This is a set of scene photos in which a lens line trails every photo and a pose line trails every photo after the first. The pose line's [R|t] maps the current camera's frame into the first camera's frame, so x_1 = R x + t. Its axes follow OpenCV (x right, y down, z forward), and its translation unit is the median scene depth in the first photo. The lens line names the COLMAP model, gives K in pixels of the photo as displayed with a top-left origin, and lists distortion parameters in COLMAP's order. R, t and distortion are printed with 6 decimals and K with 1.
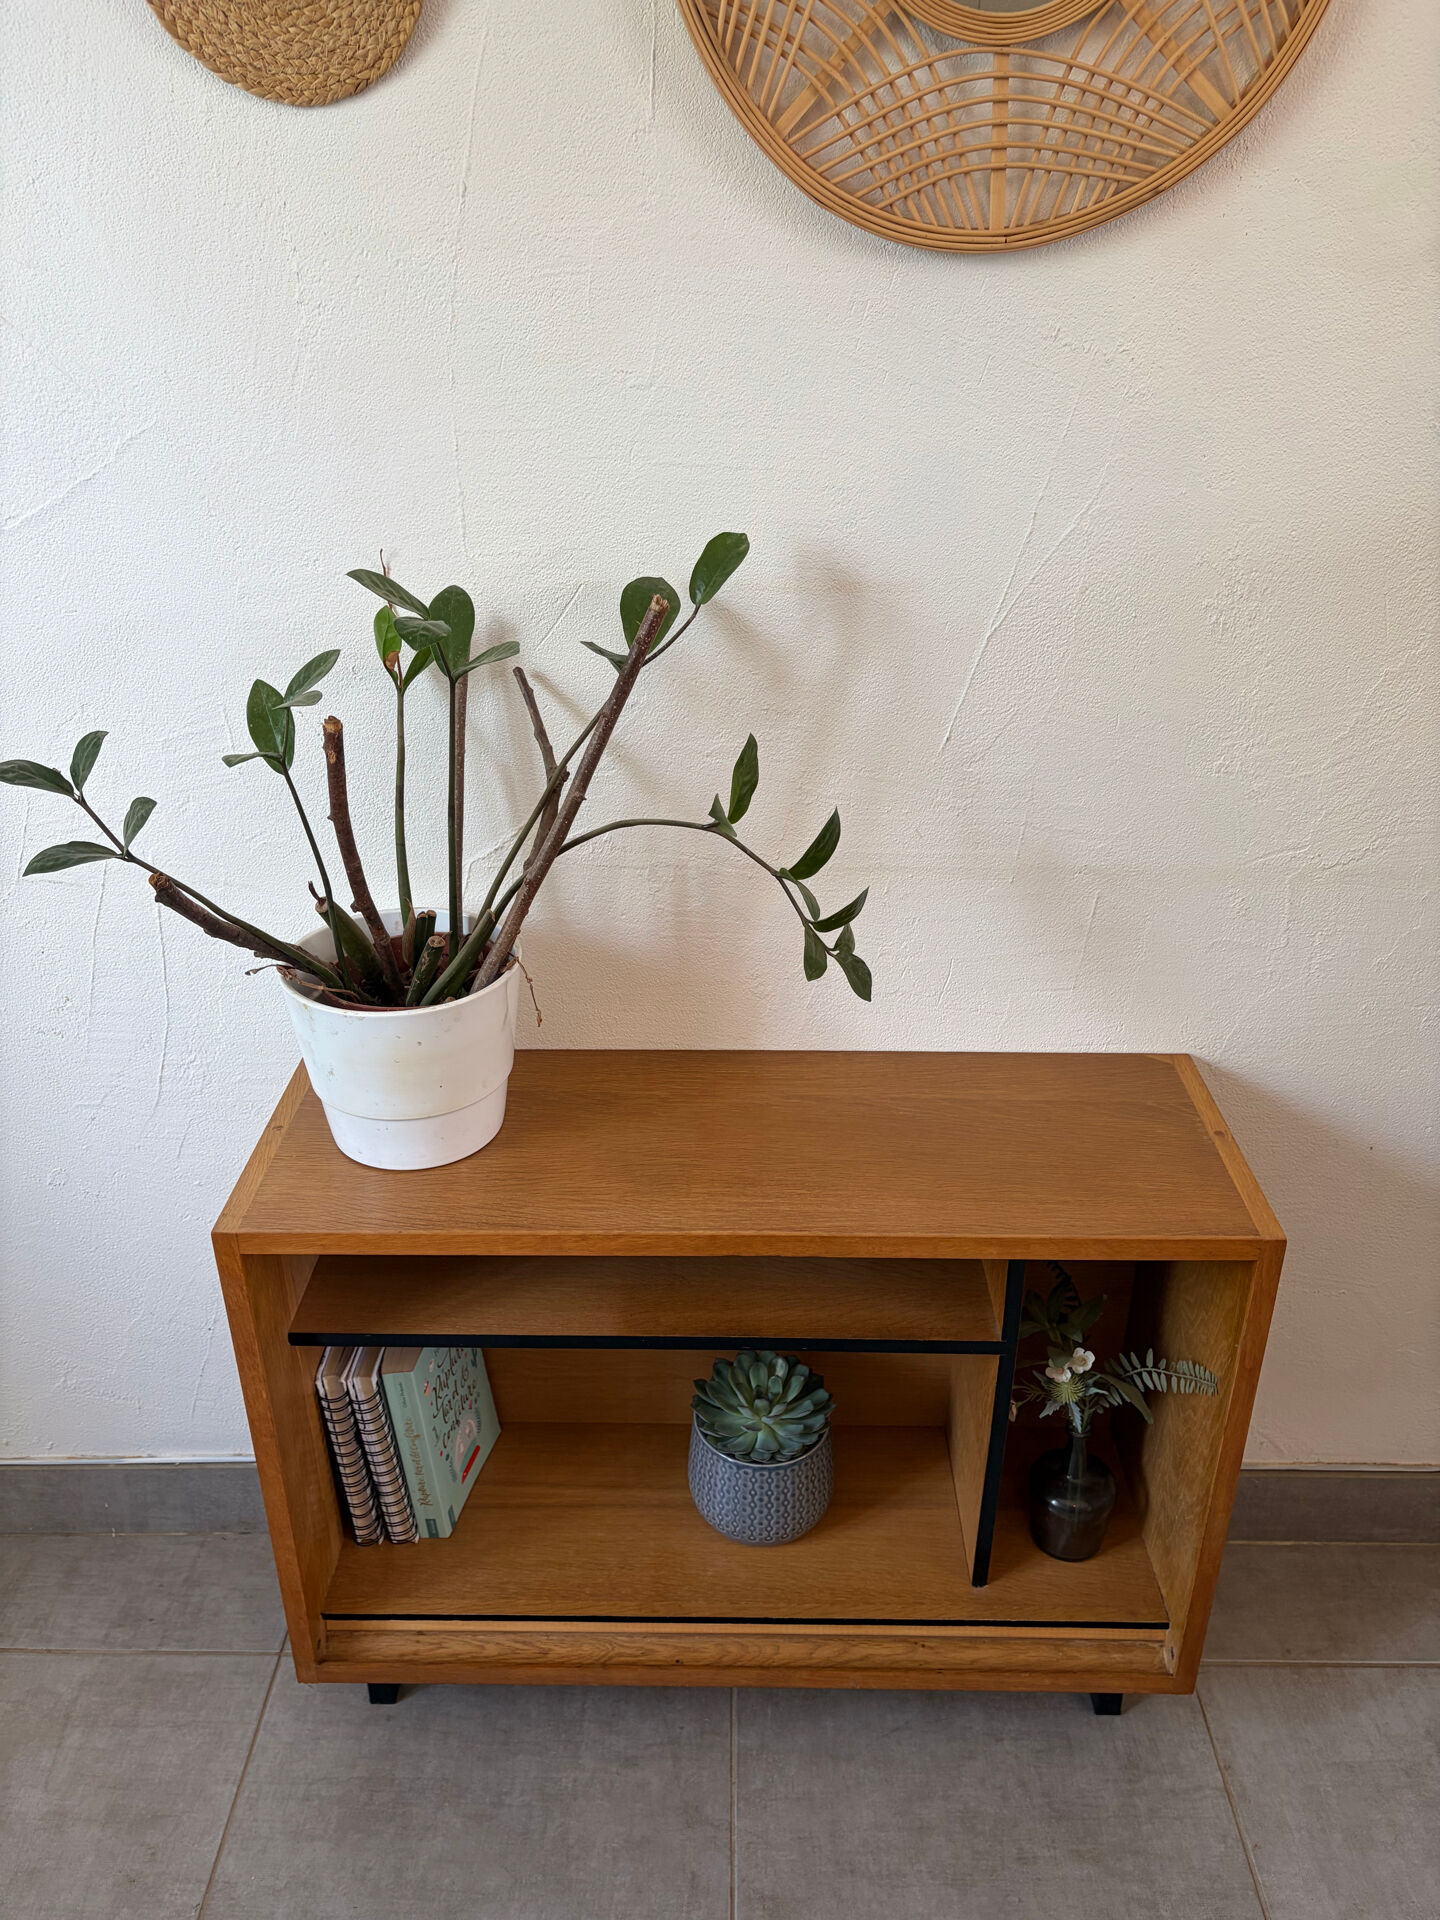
lens RADIAL K [[1461.4, 0, 714.1], [0, 1461.4, 963.5], [0, 0, 1]] dist [0.034084, -0.036940]
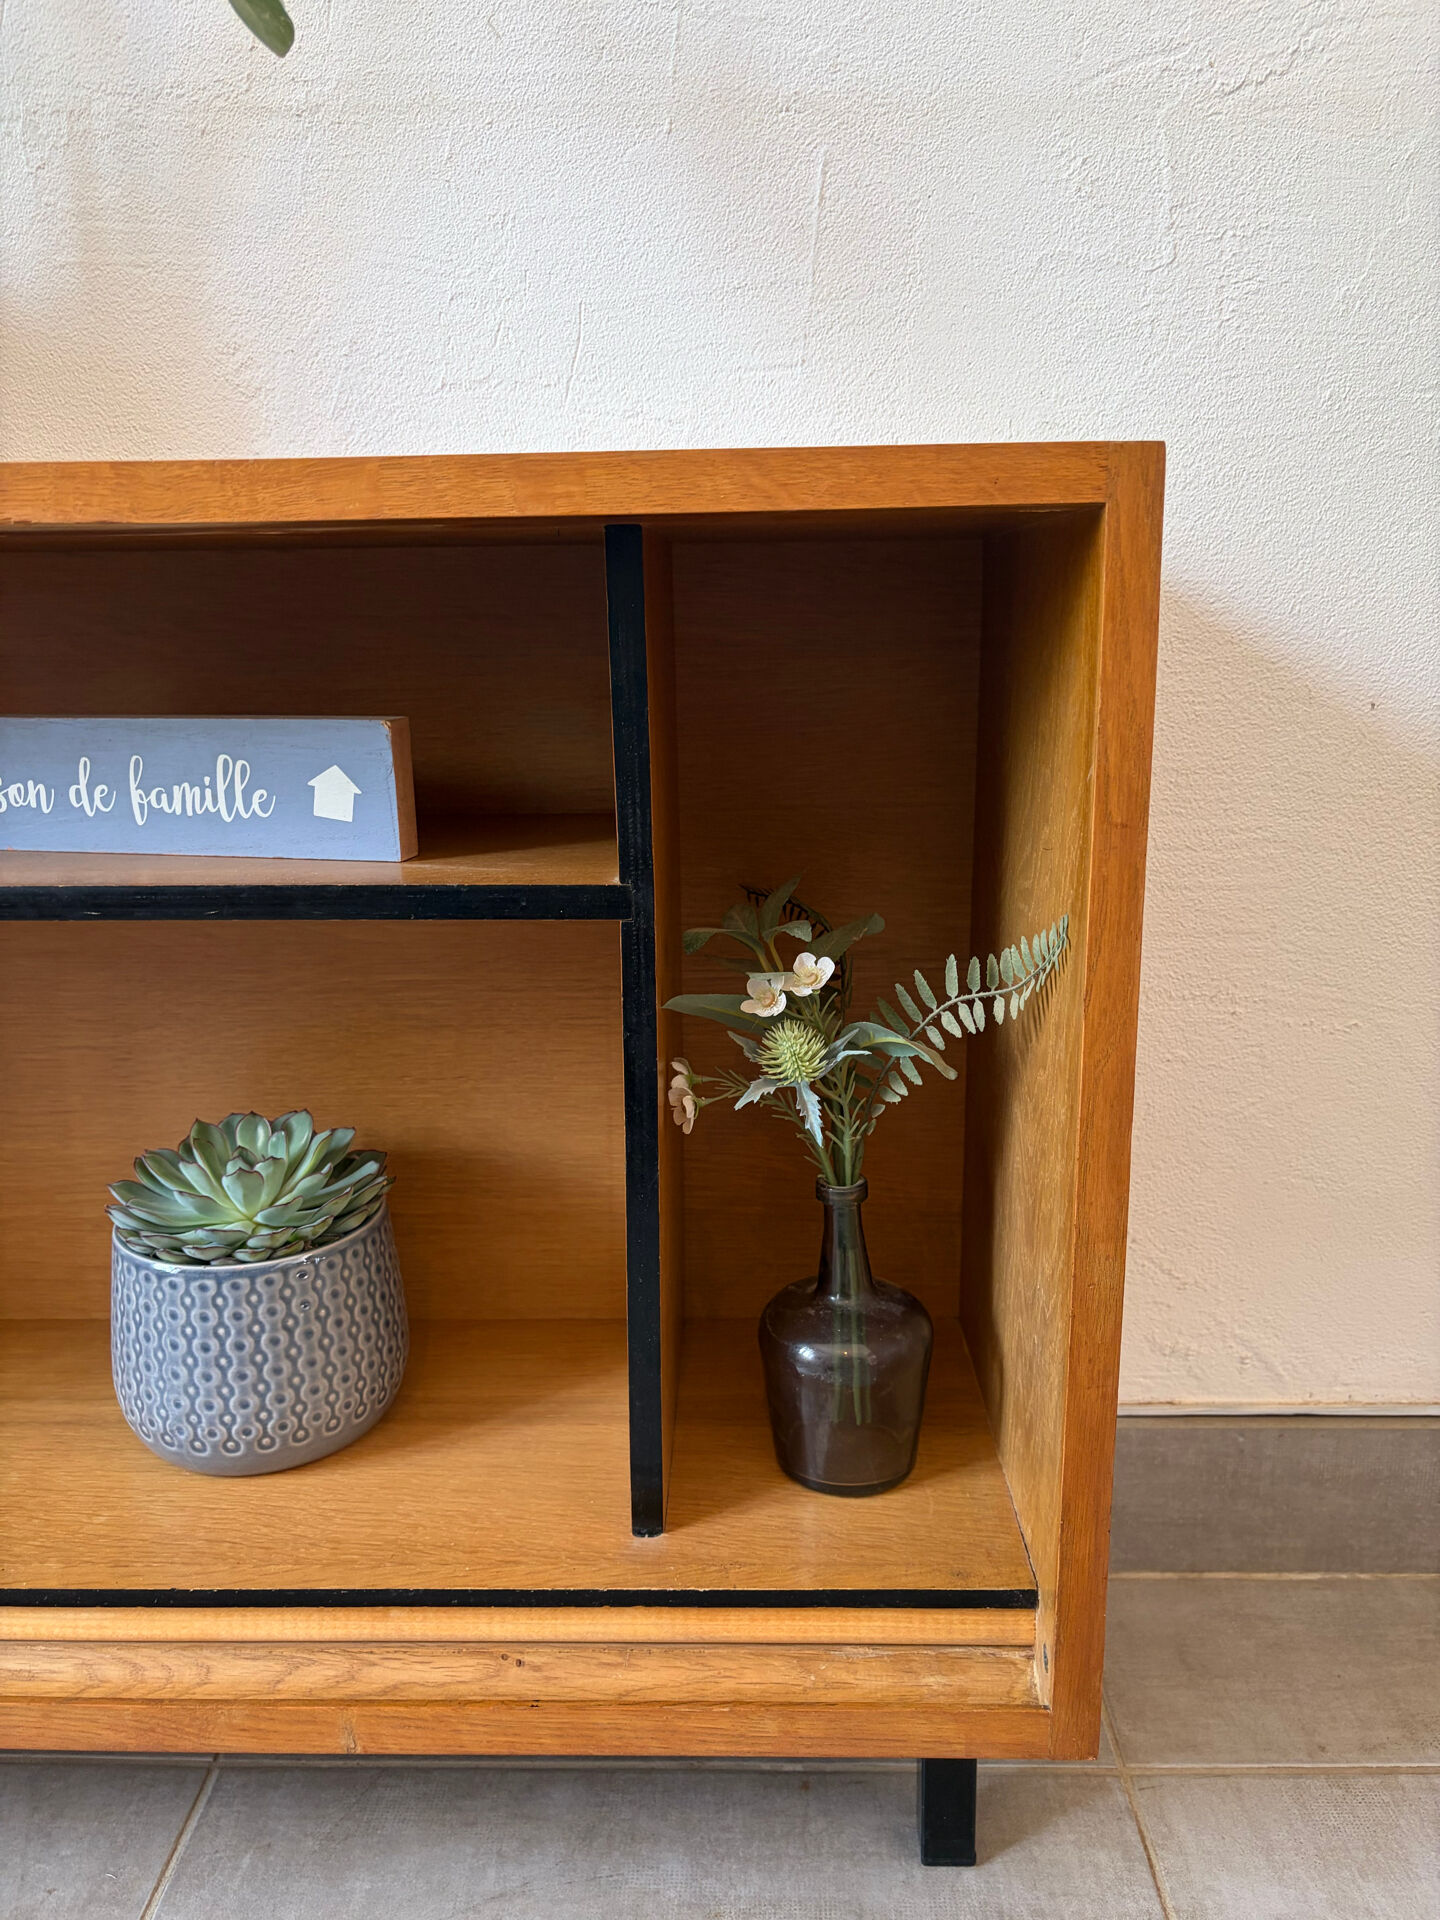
lens RADIAL K [[1461.4, 0, 716.2], [0, 1461.4, 961.3], [0, 0, 1]] dist [0.034084, -0.036940]
pose [[0.999935, -0.006590, -0.009320, 0.210674], [0.004244, 0.972620, -0.232364, 0.356762], [0.010597, 0.232310, 0.972584, 0.495848]]
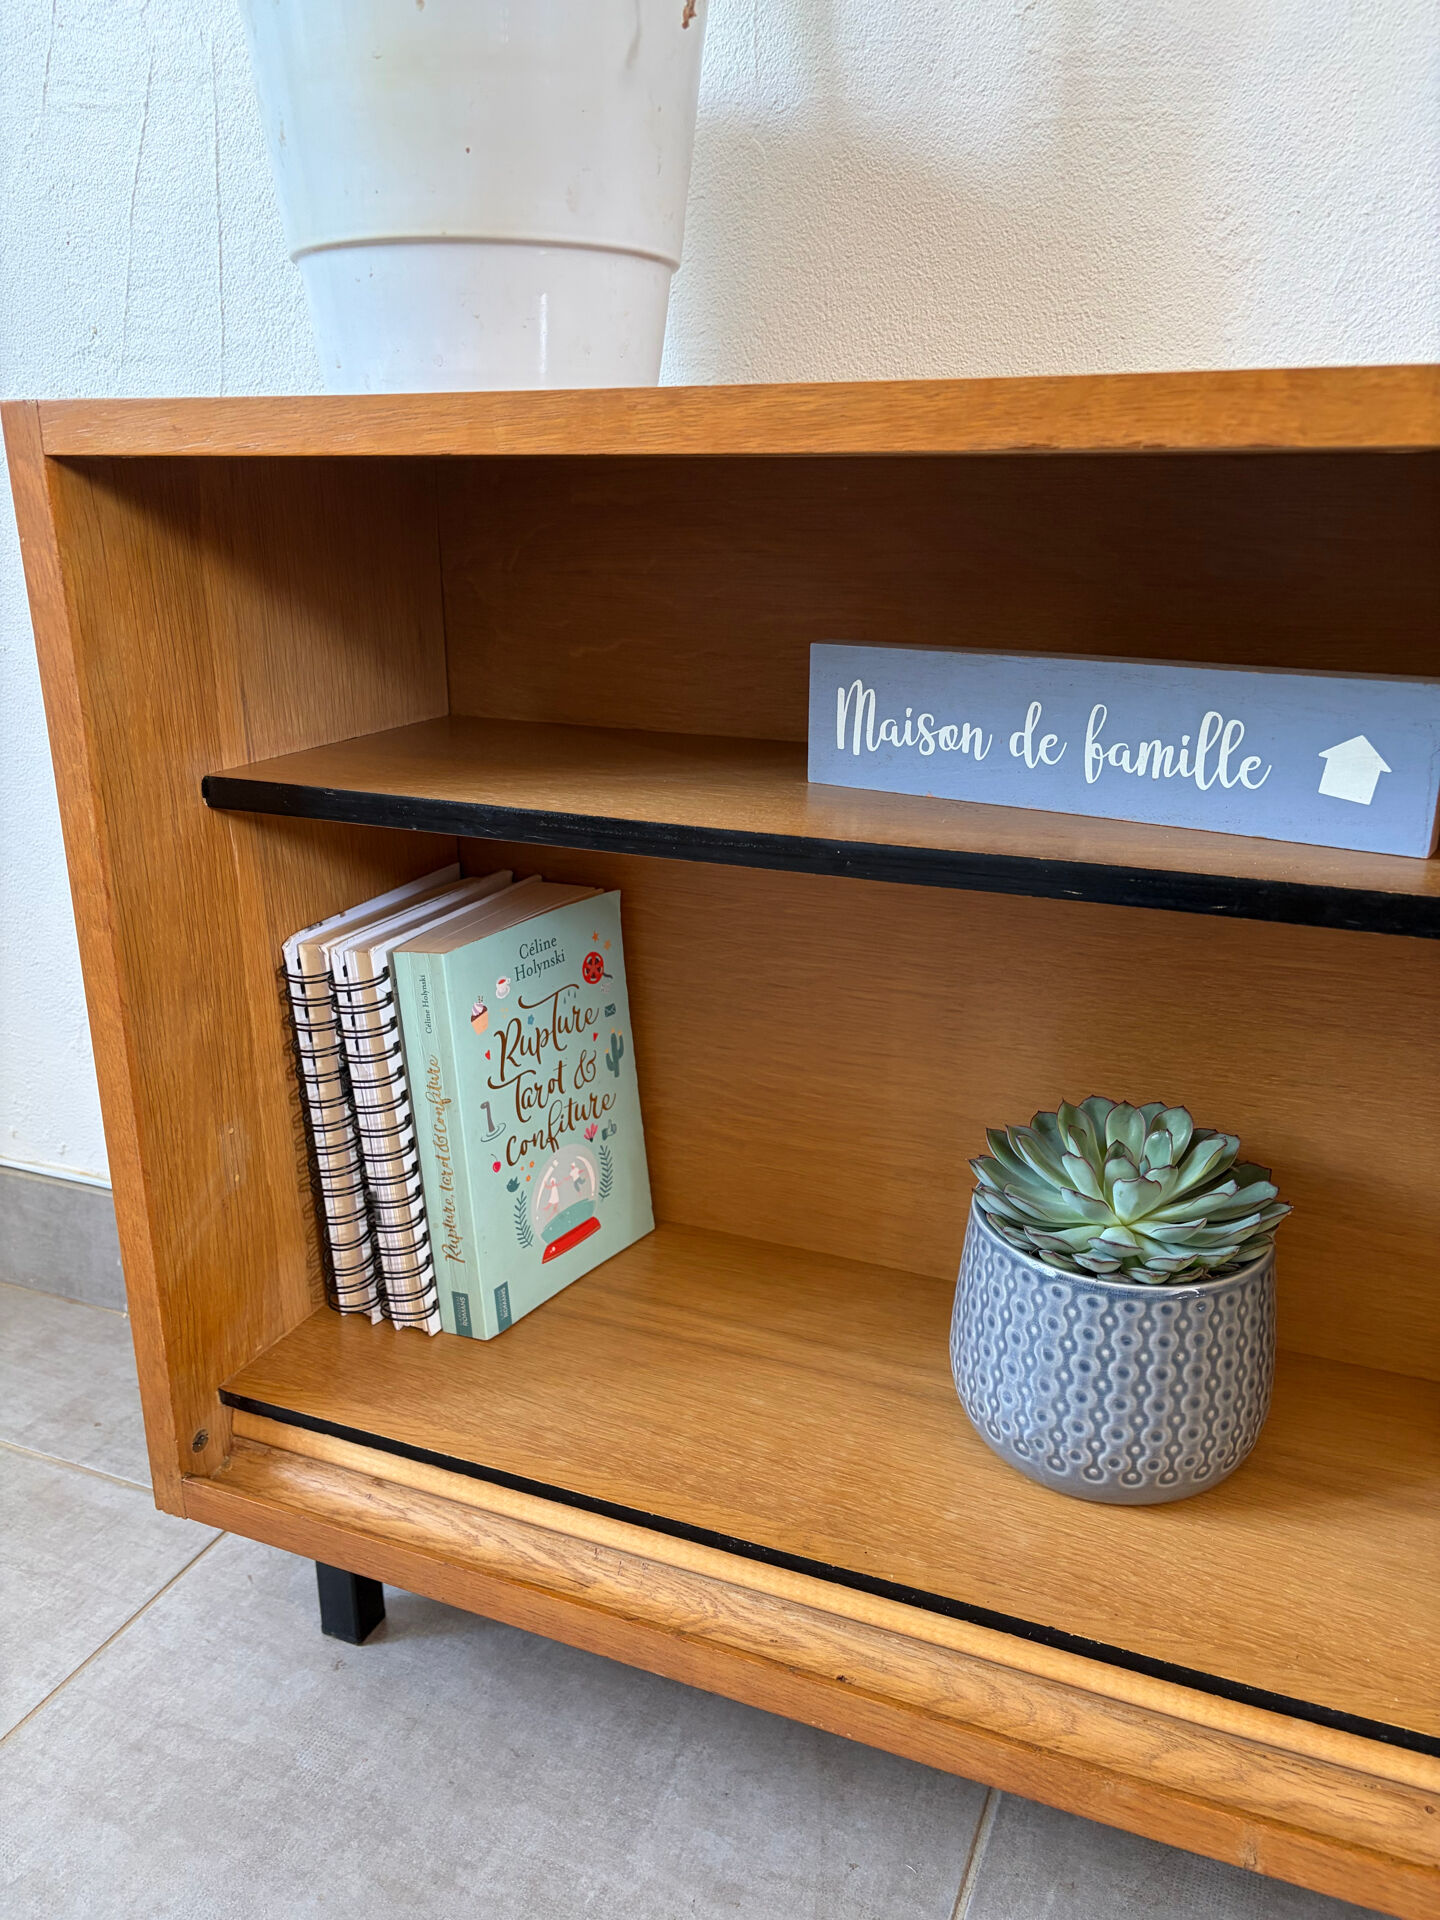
lens RADIAL K [[1461.4, 0, 709.9], [0, 1461.4, 968.1], [0, 0, 1]] dist [0.034084, -0.036940]
pose [[0.926876, 0.120890, -0.355368, 0.070928], [-0.173116, 0.977695, -0.118929, 0.321914], [0.333064, 0.171752, 0.927130, 0.531545]]
